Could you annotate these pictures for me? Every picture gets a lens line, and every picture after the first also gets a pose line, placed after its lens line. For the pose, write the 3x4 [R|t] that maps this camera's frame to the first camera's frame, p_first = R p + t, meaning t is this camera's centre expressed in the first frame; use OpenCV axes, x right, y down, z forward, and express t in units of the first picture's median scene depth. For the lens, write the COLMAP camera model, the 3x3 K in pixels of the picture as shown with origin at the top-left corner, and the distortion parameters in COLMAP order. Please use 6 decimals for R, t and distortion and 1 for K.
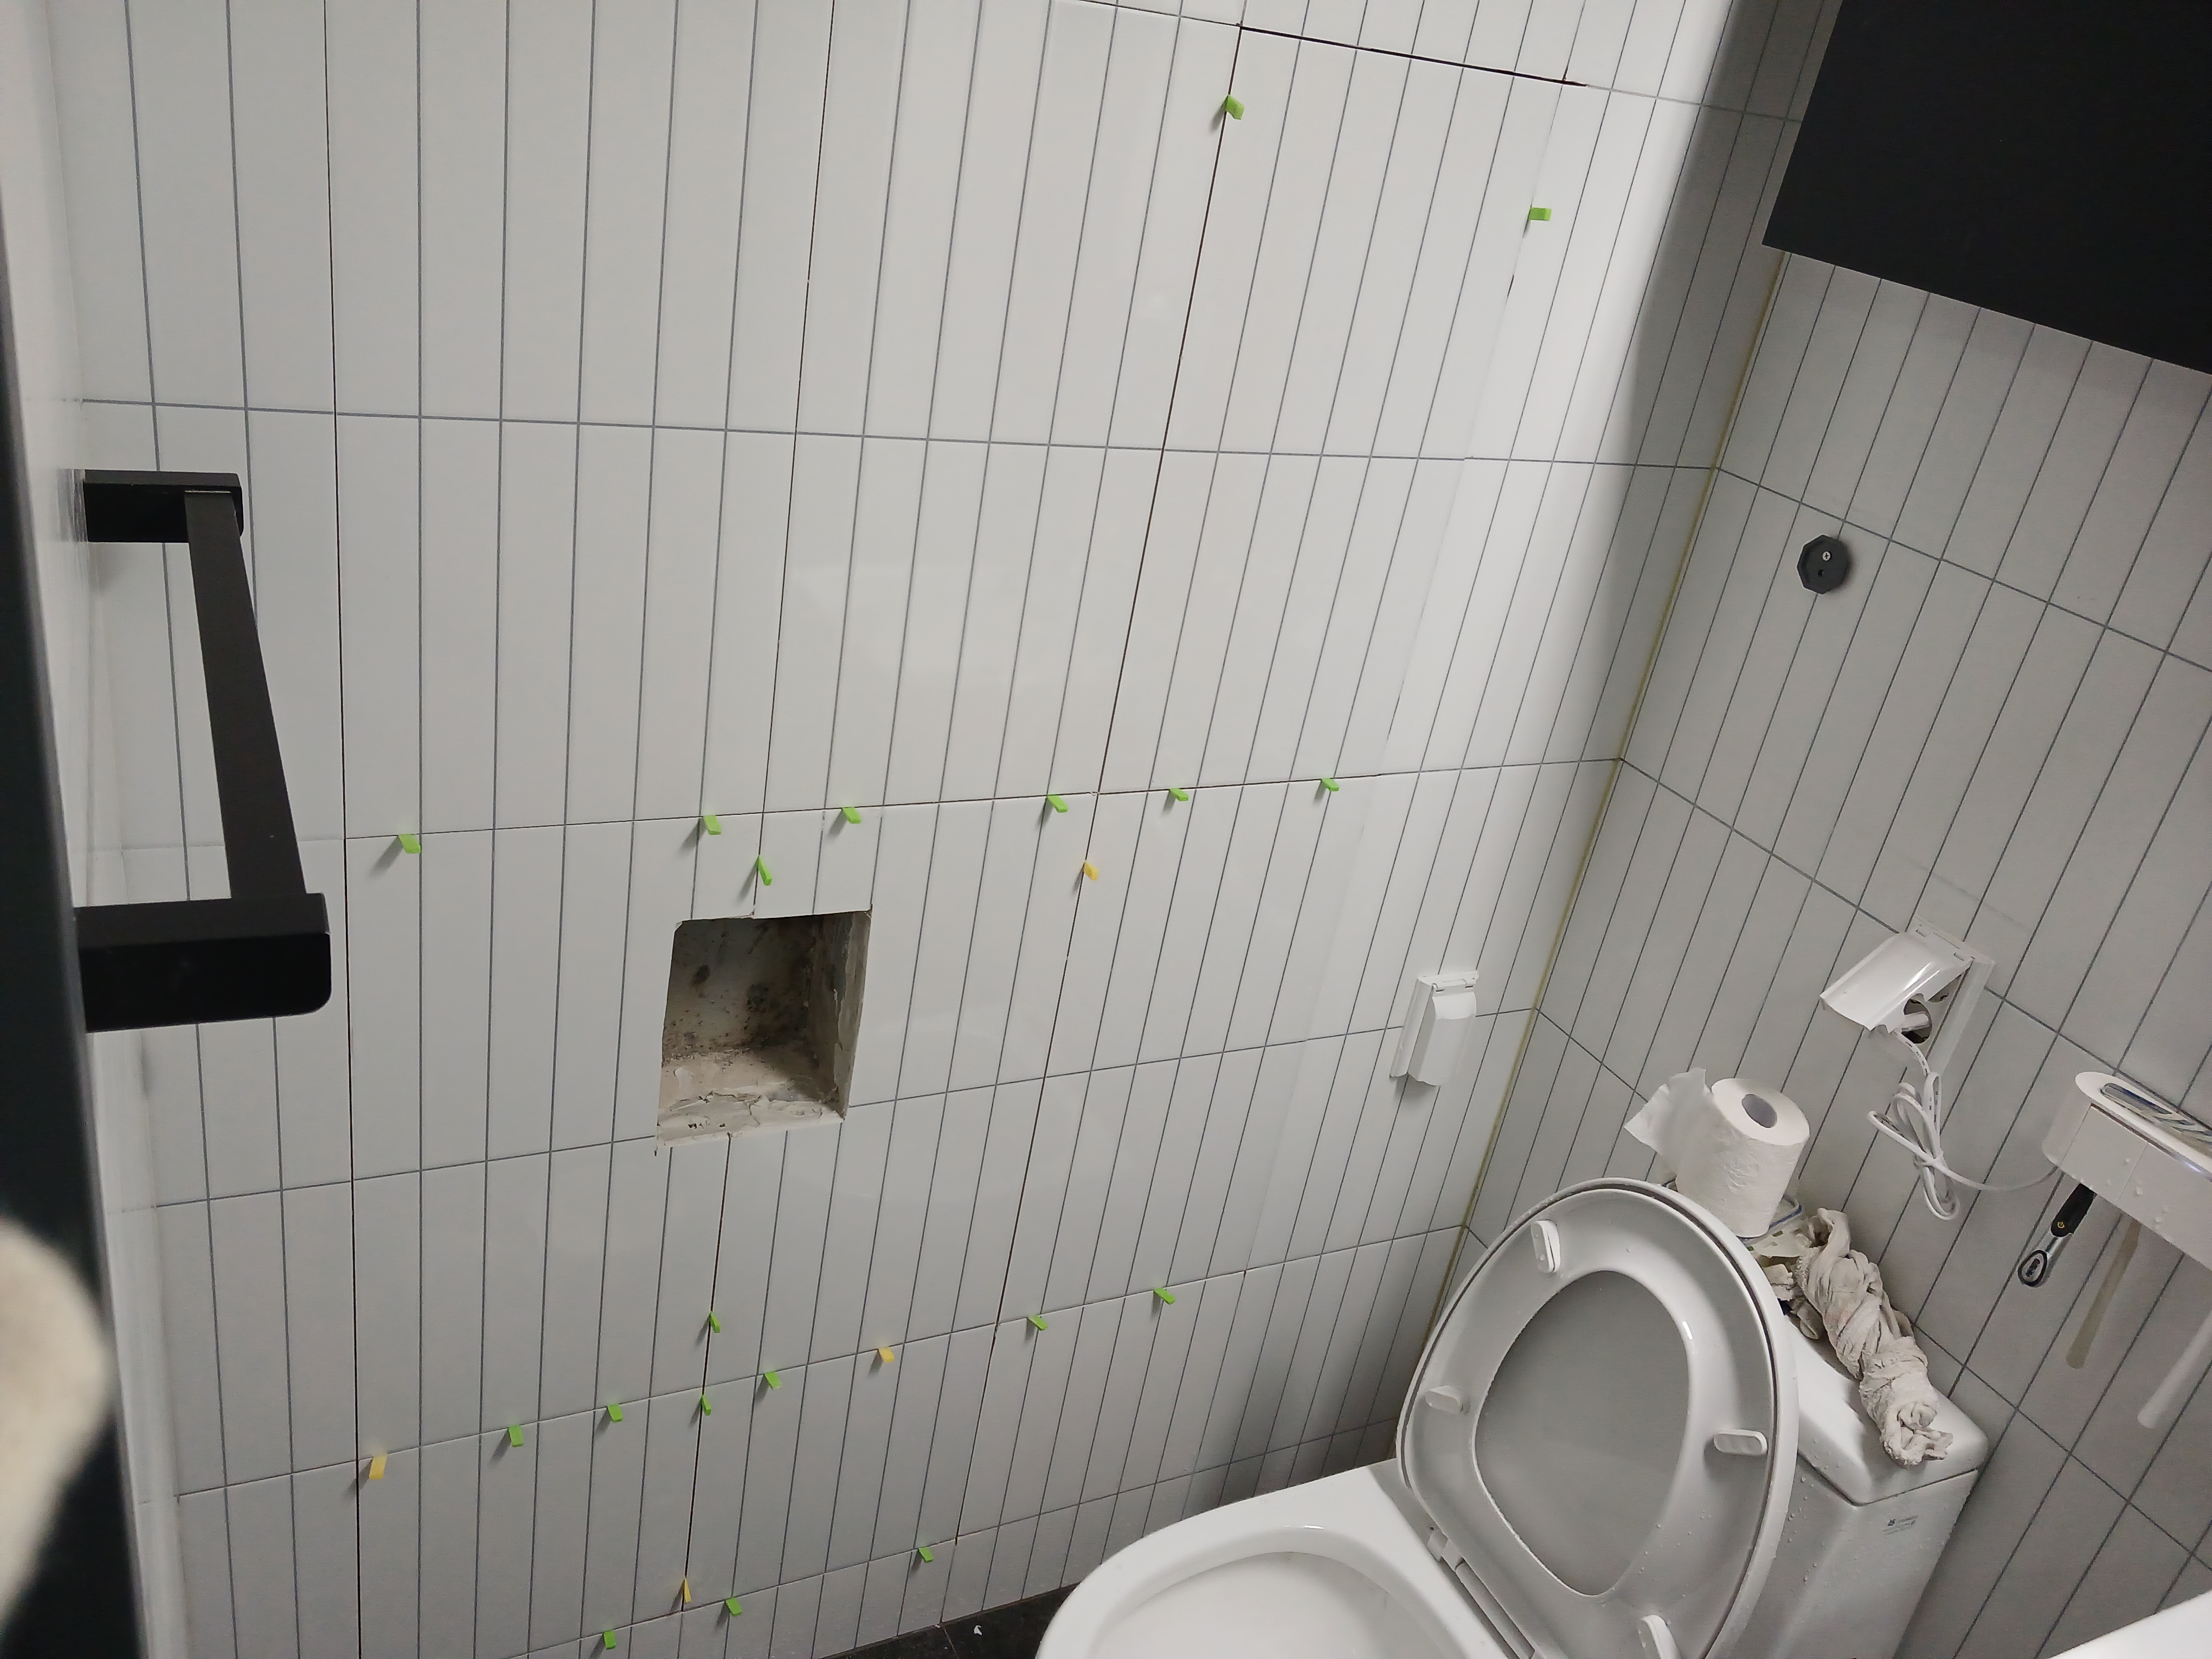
lens RADIAL K [[1736.8, 0, 1078.3], [0, 1736.8, 831.6], [0, 0, 1]] dist [0.127076, -0.313245]
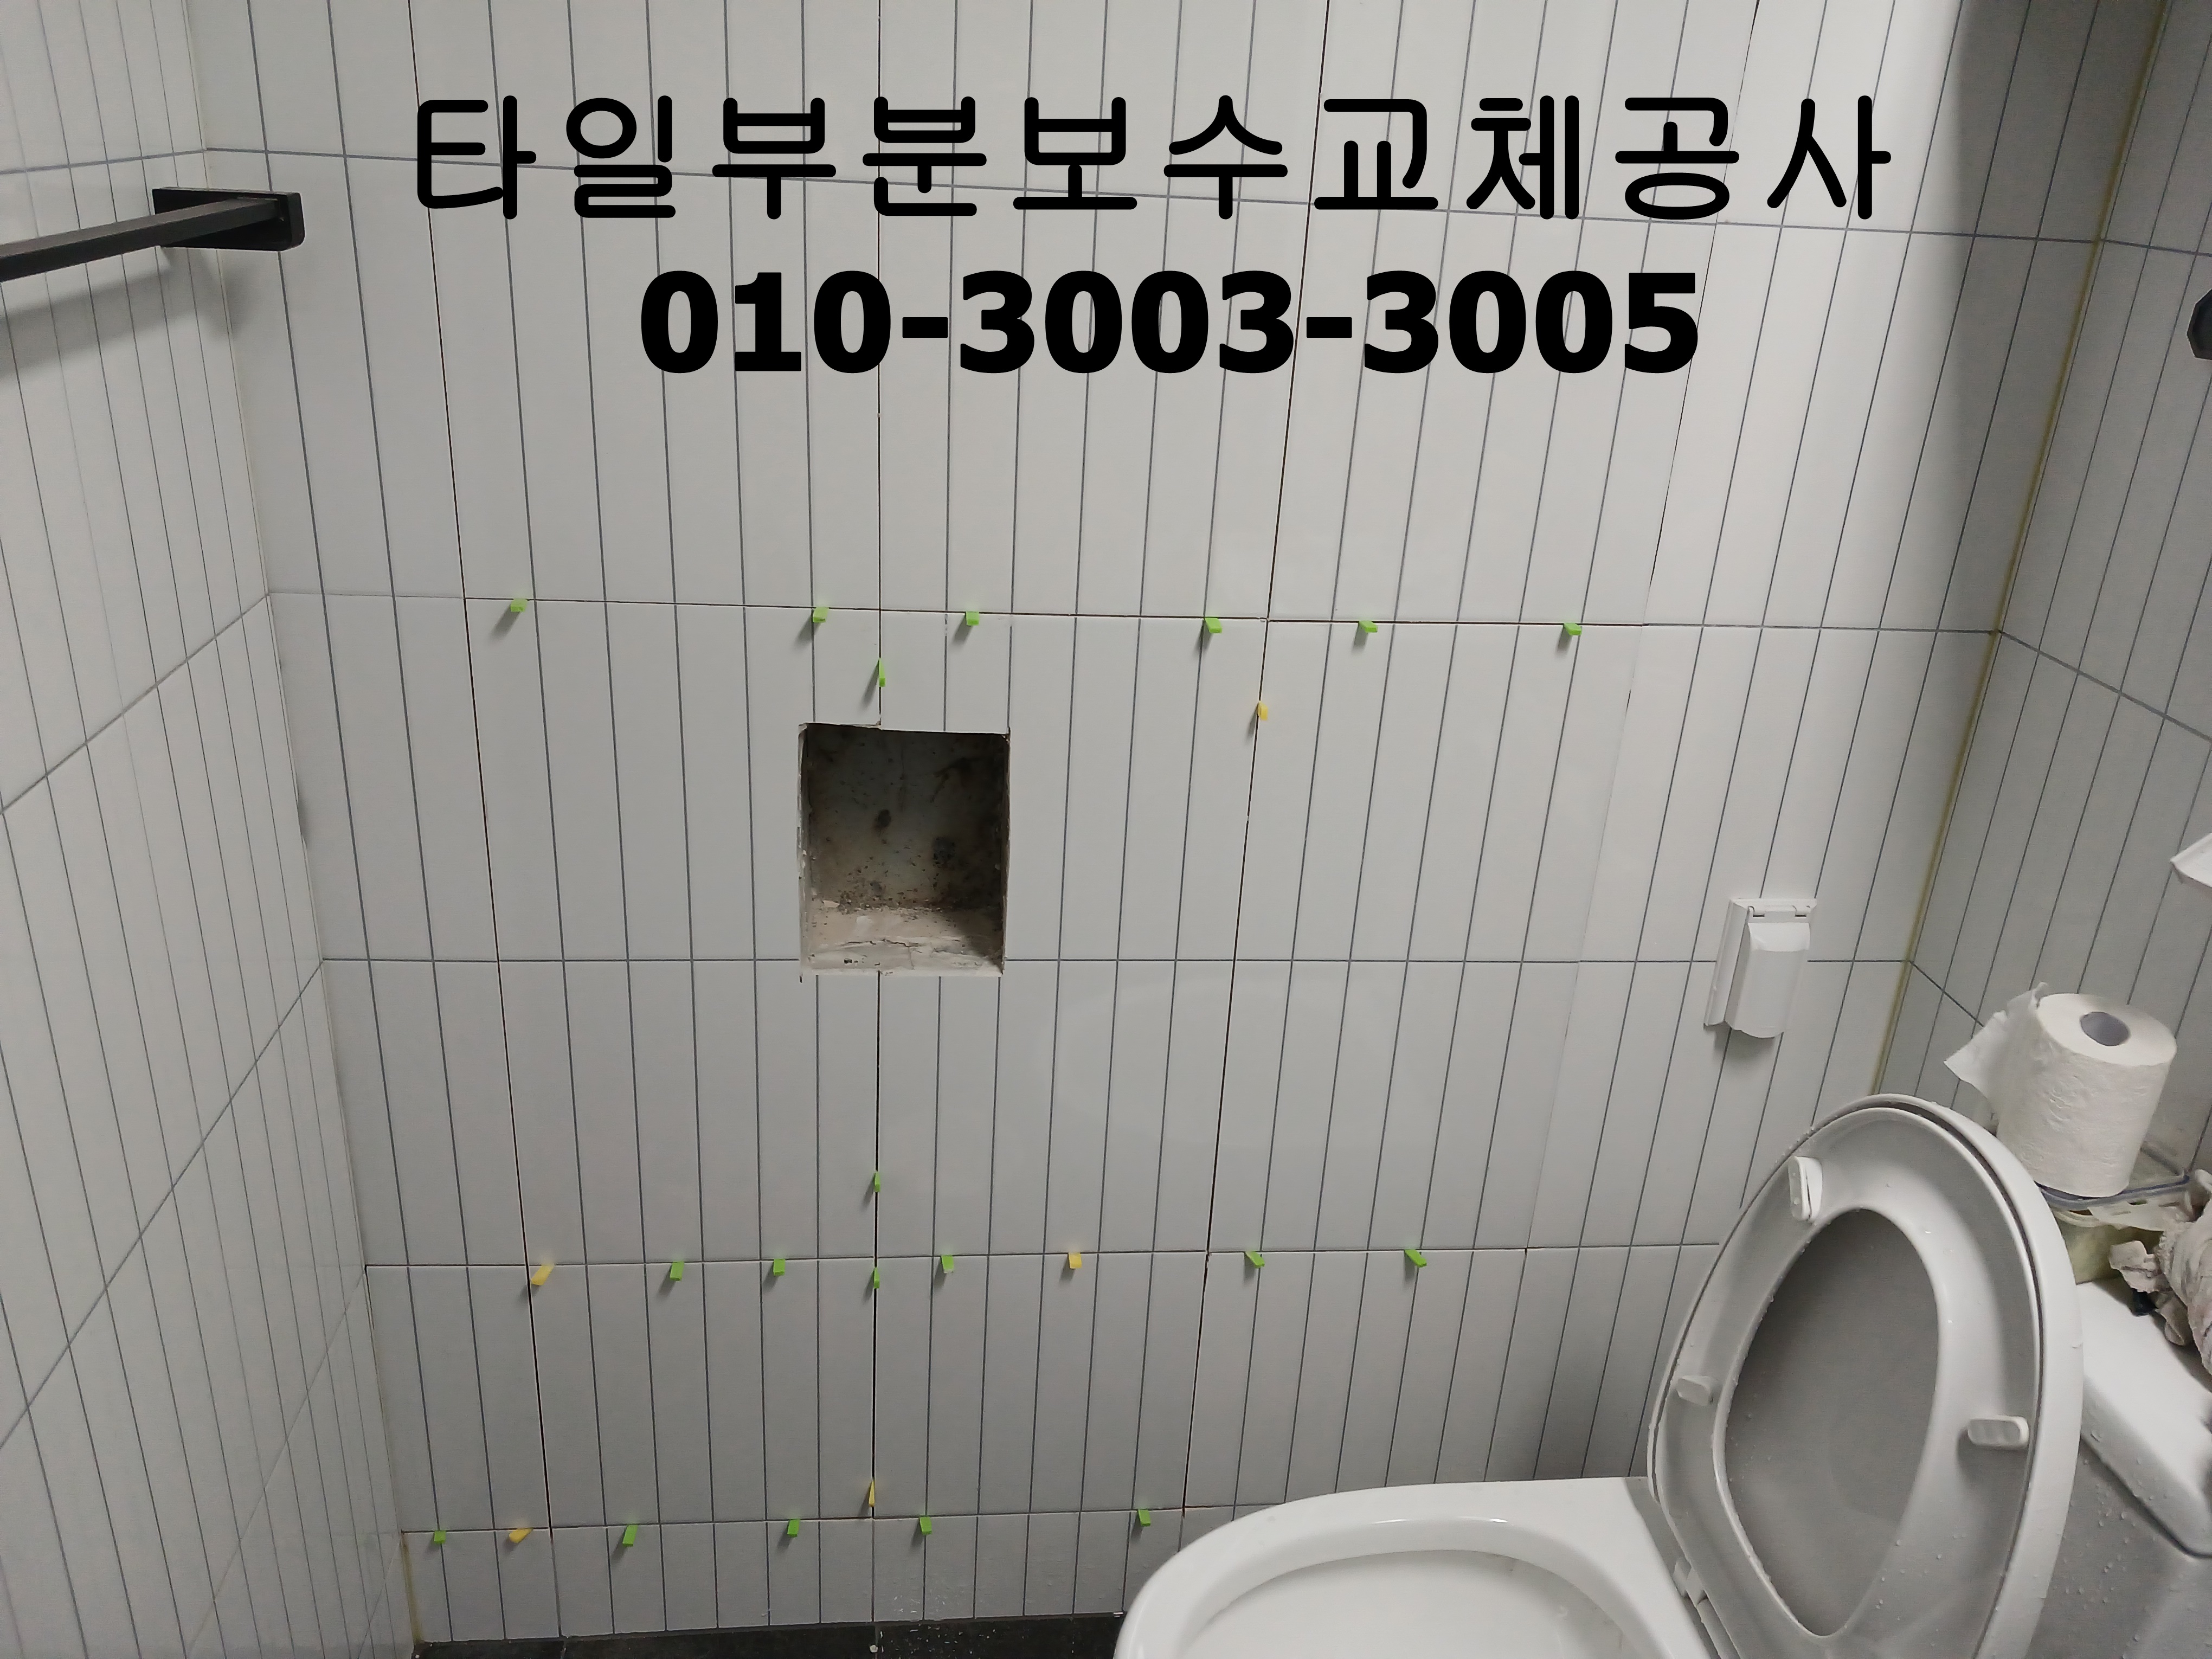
lens RADIAL K [[1755.1, 0, 1106.0], [0, 1755.1, 829.5], [0, 0, 1]] dist [0.128340, -0.206654]
pose [[0.932294, 0.029041, -0.360534, 0.257773], [-0.062676, 0.994664, -0.081951, 0.160578], [0.356230, 0.098999, 0.929139, 0.125451]]
